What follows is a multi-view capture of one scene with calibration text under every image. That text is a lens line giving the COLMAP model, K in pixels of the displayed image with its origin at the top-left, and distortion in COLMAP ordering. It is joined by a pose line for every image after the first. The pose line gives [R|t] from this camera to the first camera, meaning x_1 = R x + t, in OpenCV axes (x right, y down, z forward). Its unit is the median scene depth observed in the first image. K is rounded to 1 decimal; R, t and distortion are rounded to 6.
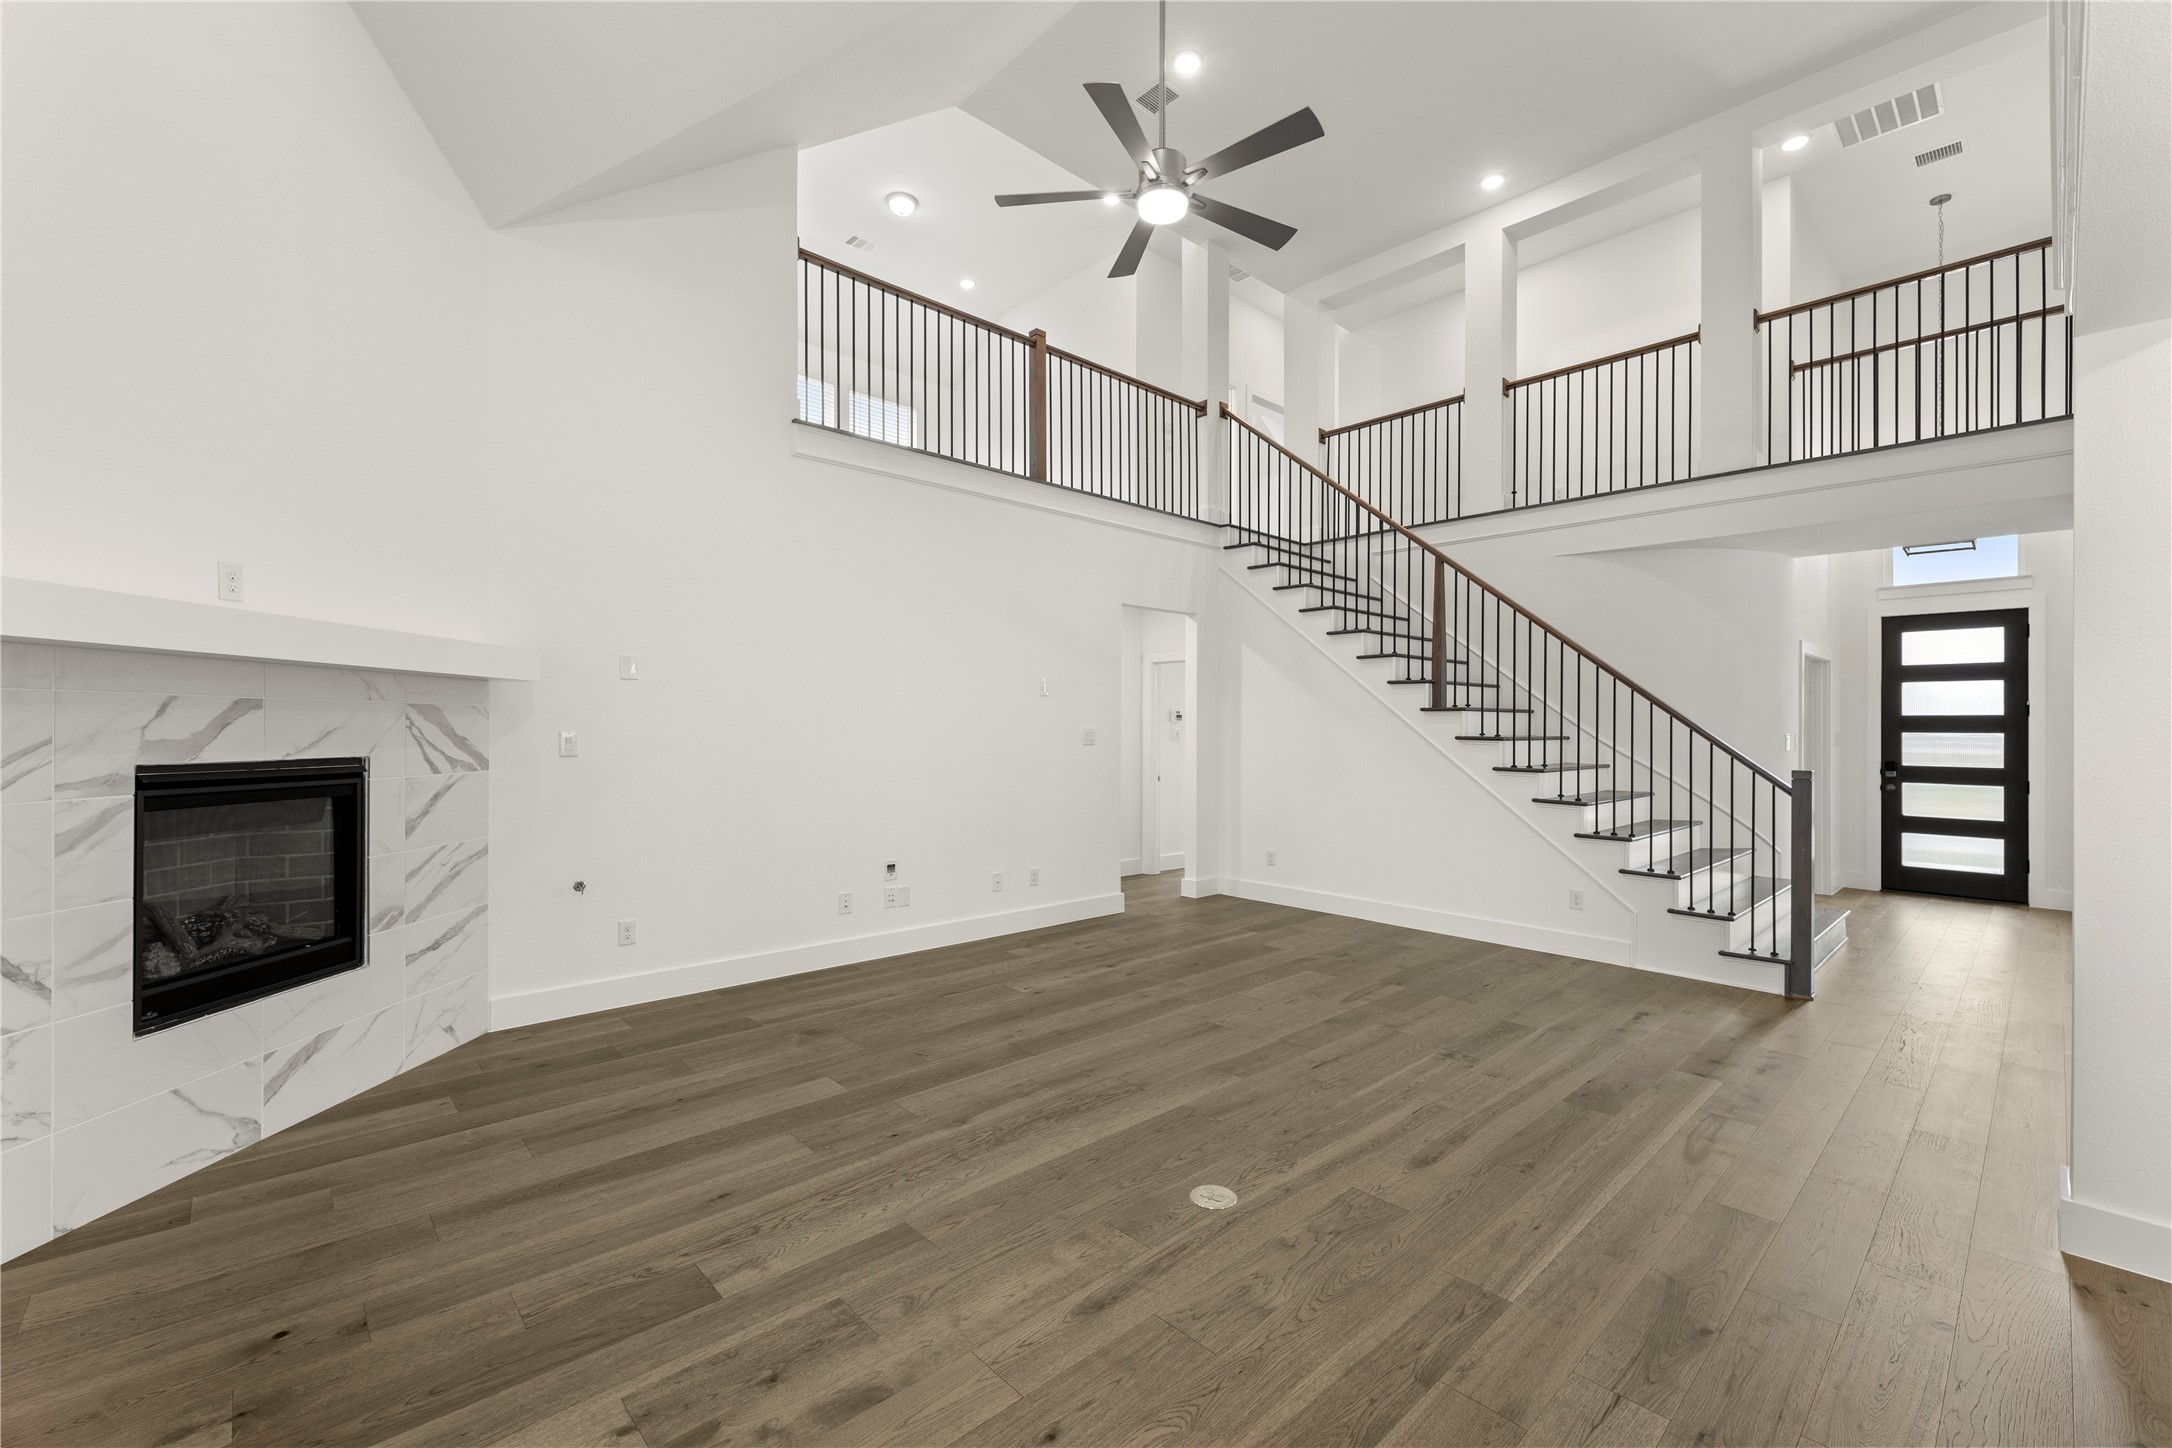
lens RADIAL K [[906.9, 0, 1113.8], [0, 906.9, 665.5], [0, 0, 1]] dist [-0.002030, 0.000919]
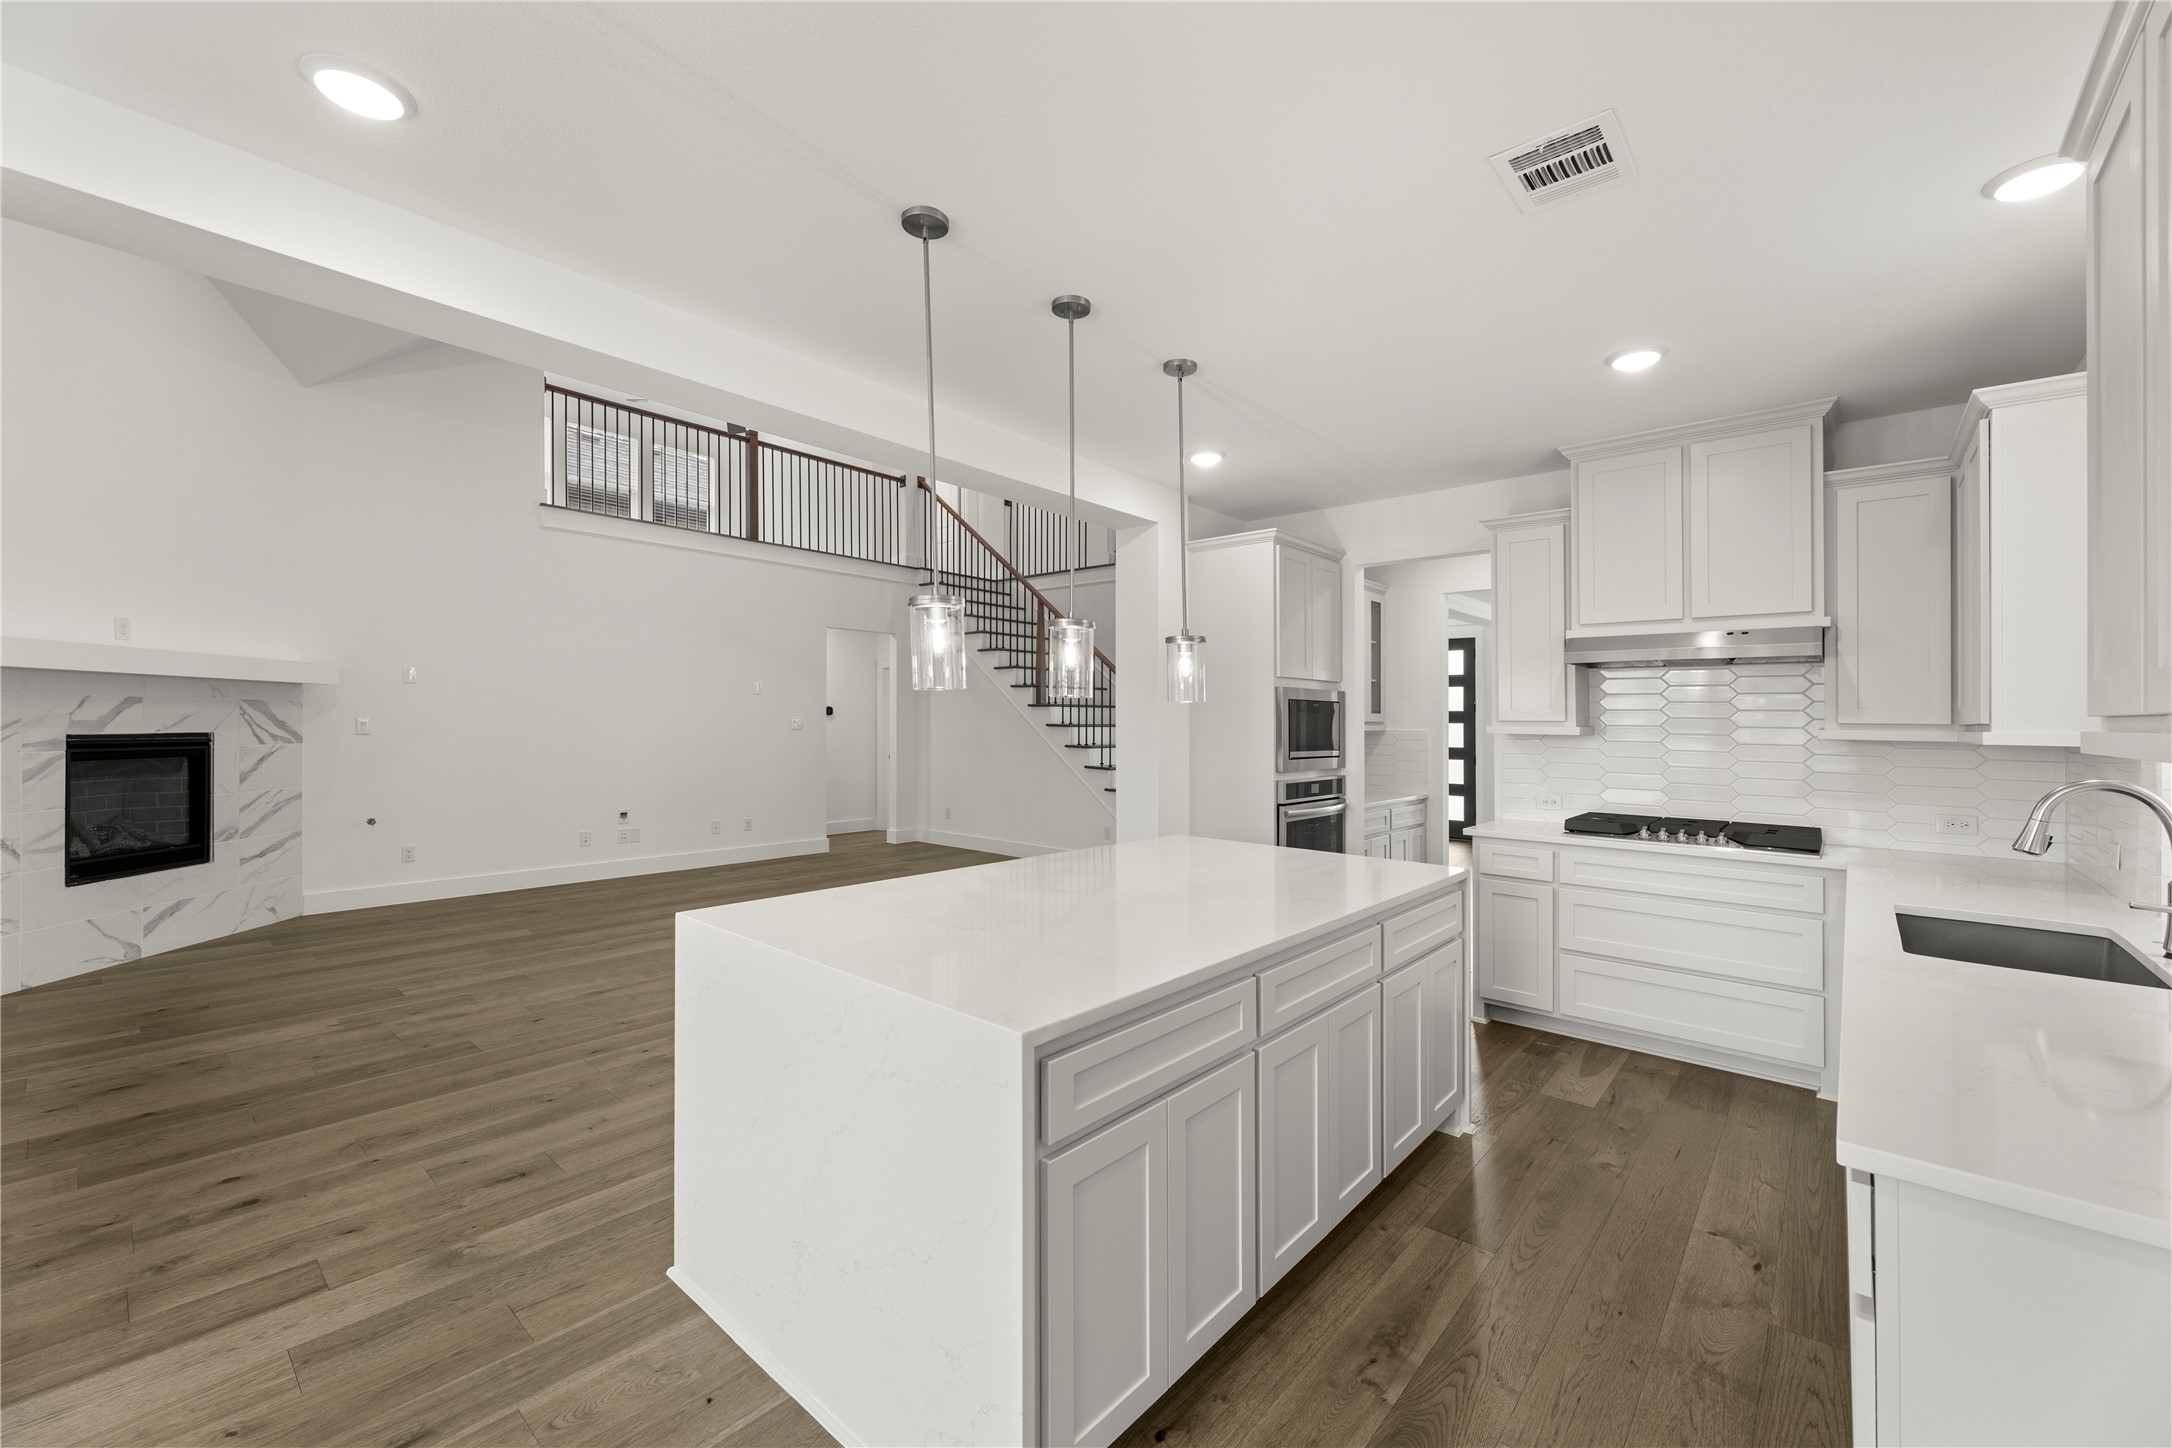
lens RADIAL K [[873.1, 0, 1109.1], [0, 873.1, 670.4], [0, 0, 1]] dist [0.006489, -0.000130]
pose [[0.994823, 0.009039, 0.101216, 0.548520], [-0.010213, 0.999886, 0.011085, -0.039575], [-0.101105, -0.012061, 0.994803, -0.650077]]
